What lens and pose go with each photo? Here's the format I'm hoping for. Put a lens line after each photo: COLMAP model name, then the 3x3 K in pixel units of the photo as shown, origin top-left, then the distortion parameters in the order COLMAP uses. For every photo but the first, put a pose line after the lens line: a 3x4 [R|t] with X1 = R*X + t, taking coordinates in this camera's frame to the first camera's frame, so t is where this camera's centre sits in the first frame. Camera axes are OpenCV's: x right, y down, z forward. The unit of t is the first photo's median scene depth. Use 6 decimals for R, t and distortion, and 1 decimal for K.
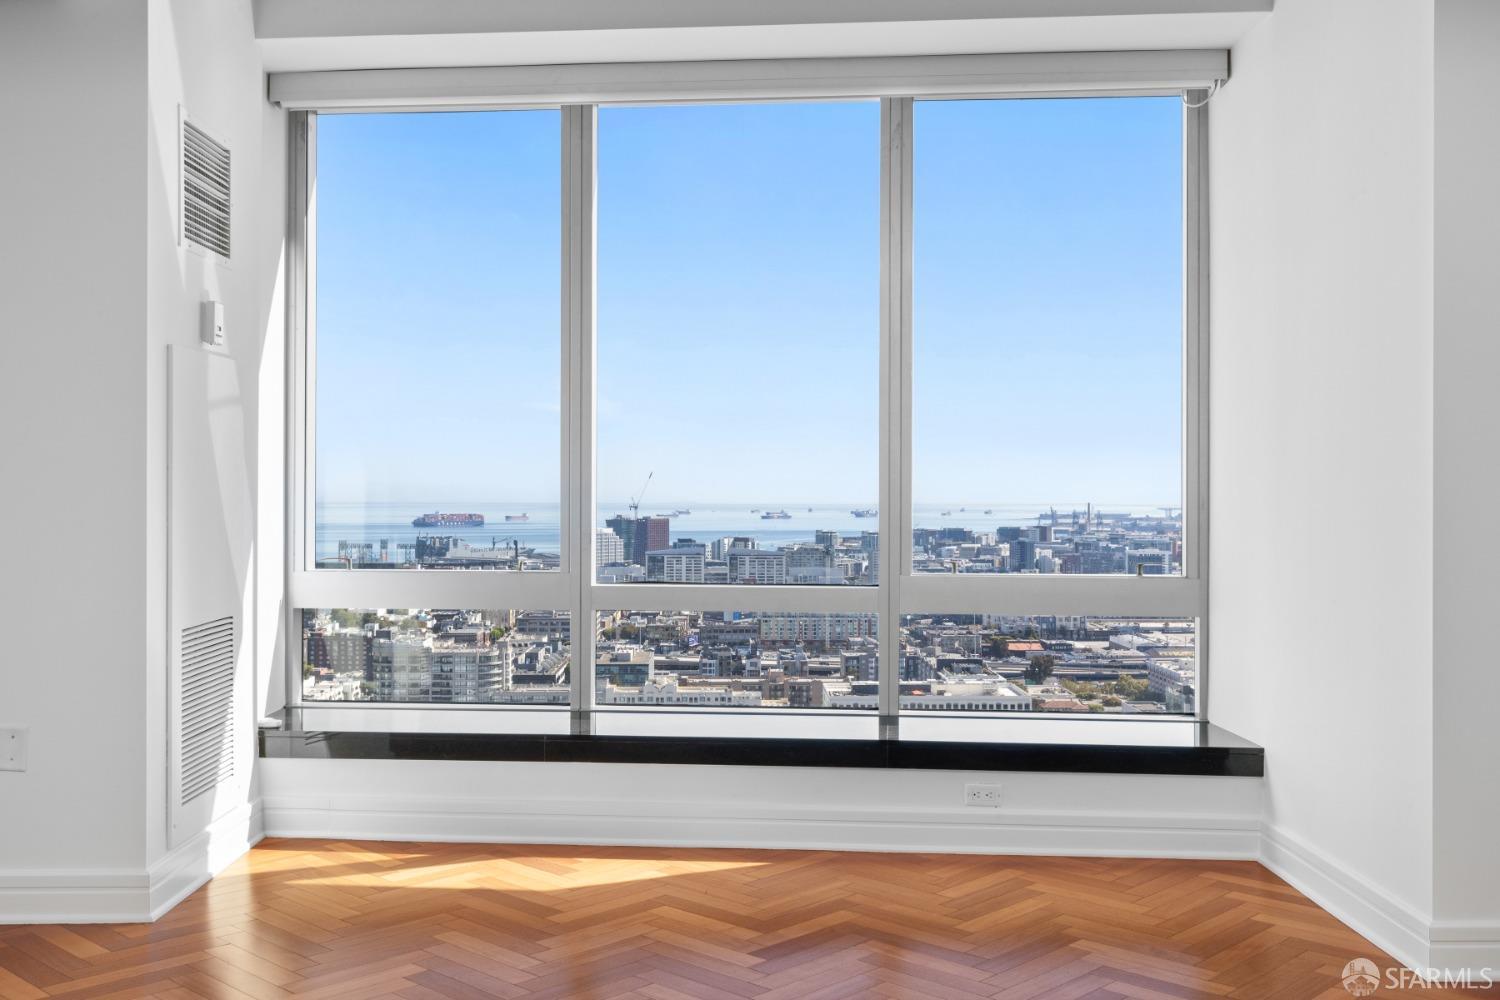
lens RADIAL K [[1434.9, 0, 771.8], [0, 1434.9, 495.7], [0, 0, 1]] dist [-0.002759, -0.006305]
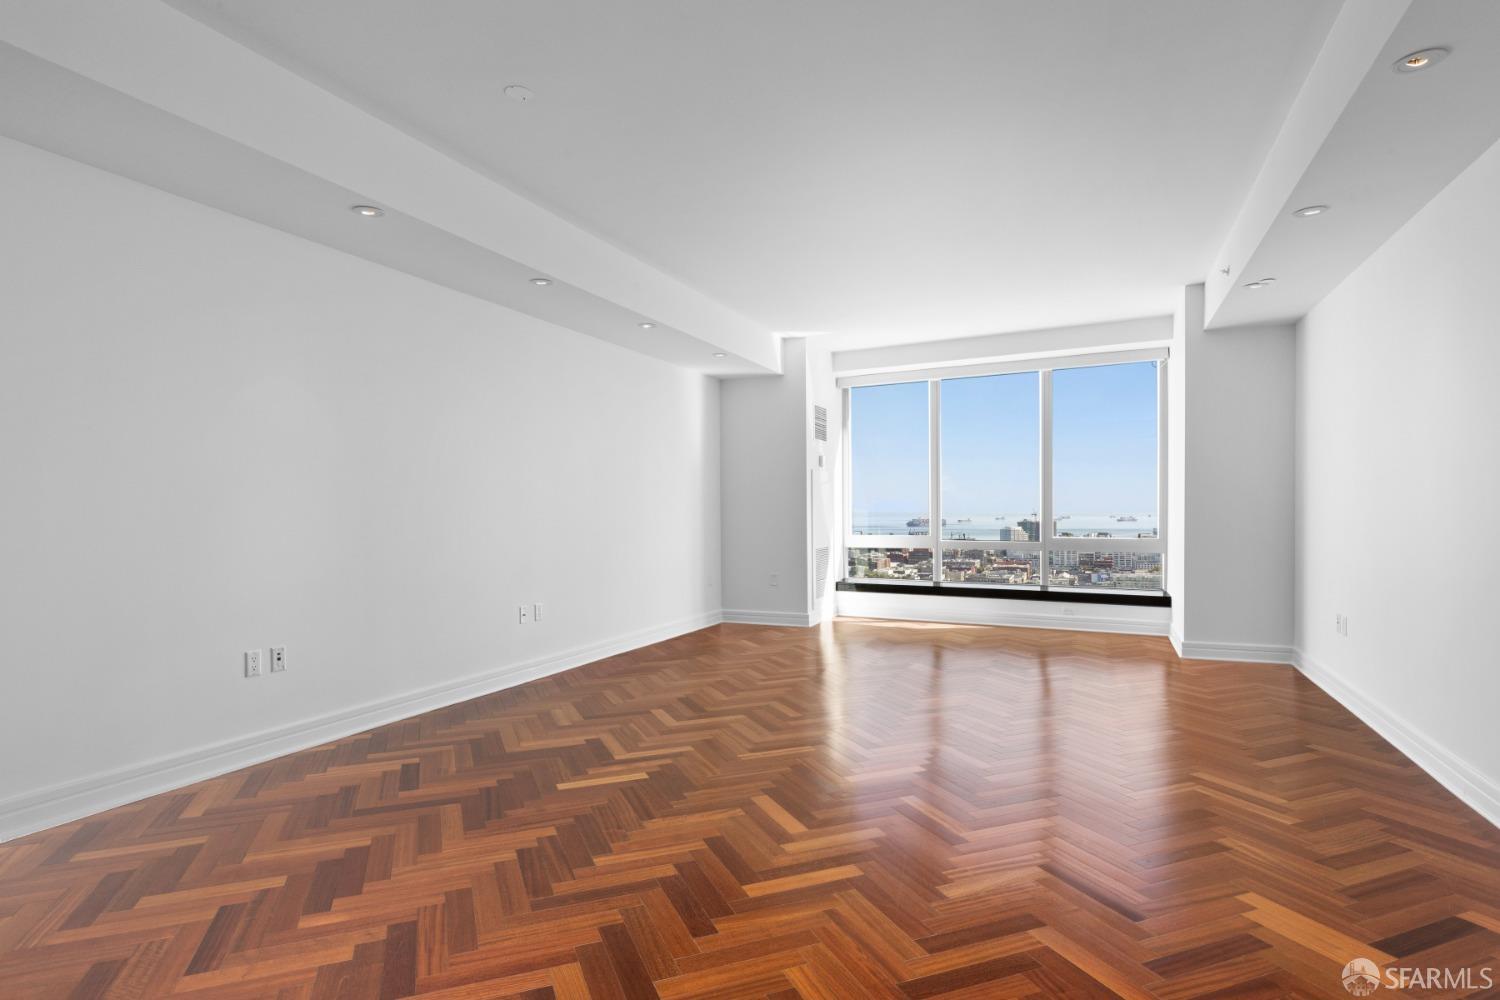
lens RADIAL K [[849.3, 0, 750.0], [0, 849.3, 500.0], [0, 0, 1]] dist [-0.043655, -0.000096]
pose [[0.907460, -0.013065, -0.419935, 0.271755], [0.008804, 0.999888, -0.012083, -0.003974], [0.420046, 0.007268, 0.907474, -0.815267]]
